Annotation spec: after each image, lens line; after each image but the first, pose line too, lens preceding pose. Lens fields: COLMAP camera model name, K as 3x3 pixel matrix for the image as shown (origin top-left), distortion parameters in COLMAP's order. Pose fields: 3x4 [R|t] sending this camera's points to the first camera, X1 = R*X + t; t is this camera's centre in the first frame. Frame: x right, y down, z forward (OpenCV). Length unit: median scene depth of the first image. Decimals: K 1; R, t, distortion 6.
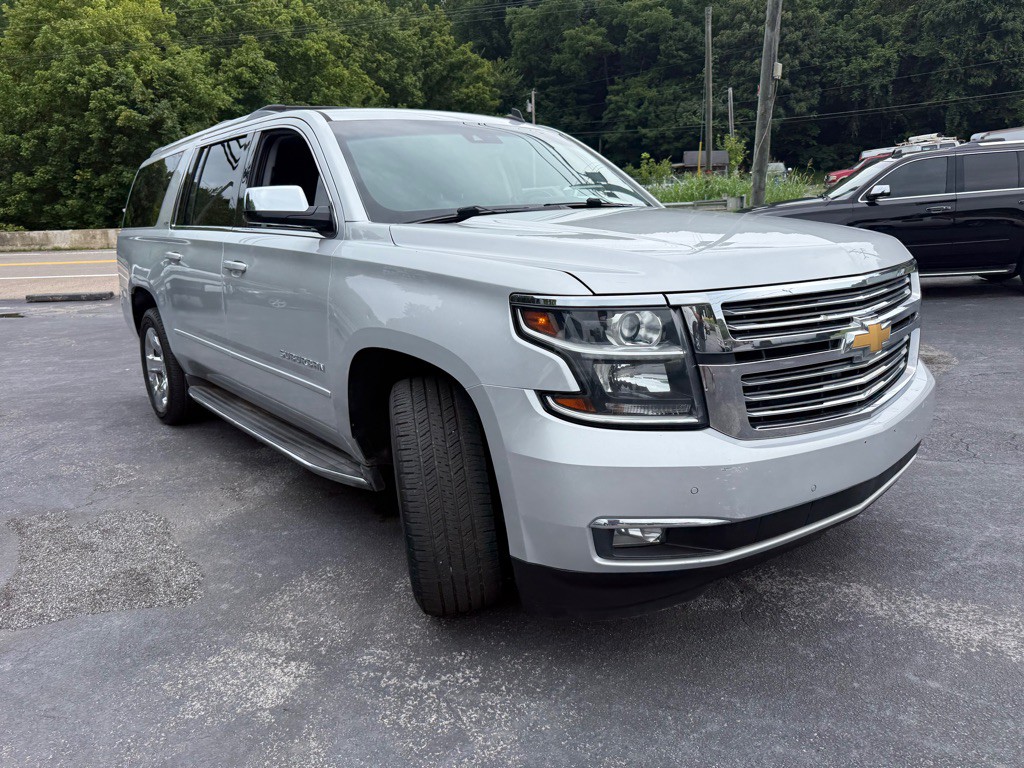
lens RADIAL K [[726.9, 0, 521.0], [0, 726.9, 383.2], [0, 0, 1]] dist [0.018123, -0.027375]
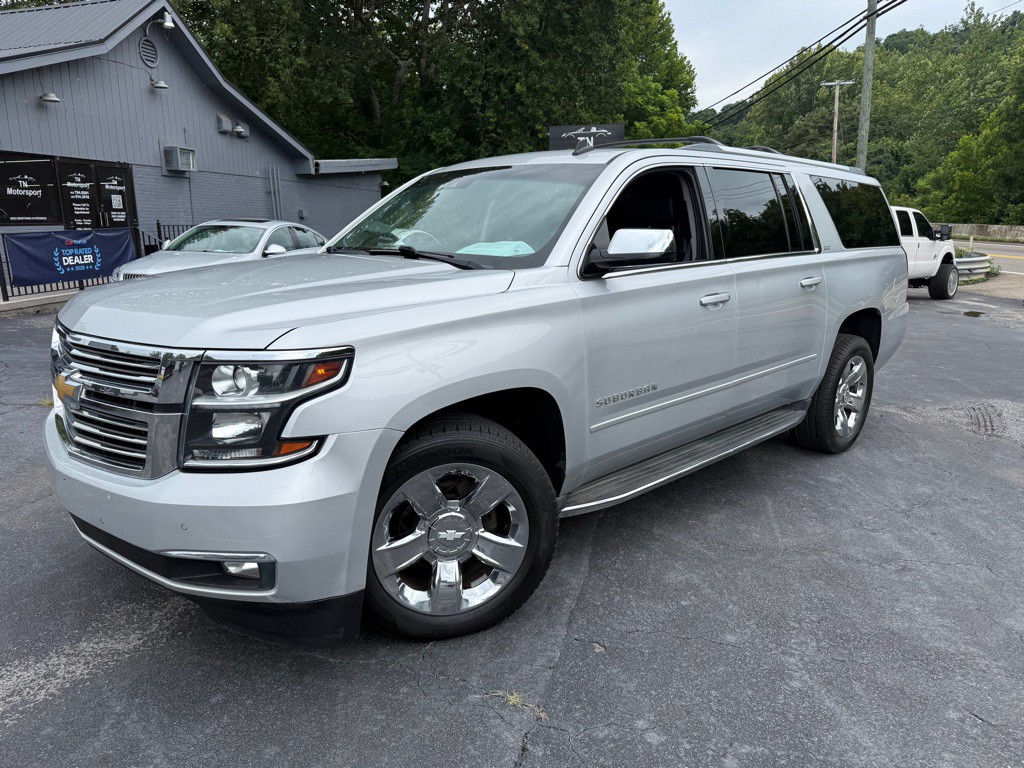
lens RADIAL K [[726.9, 0, 509.5], [0, 726.9, 389.5], [0, 0, 1]] dist [0.018123, -0.027375]
pose [[0.091372, 0.253908, -0.962903, 1.370496], [-0.229995, 0.946185, 0.227675, -0.398963], [0.968893, 0.200660, 0.144853, 1.263039]]
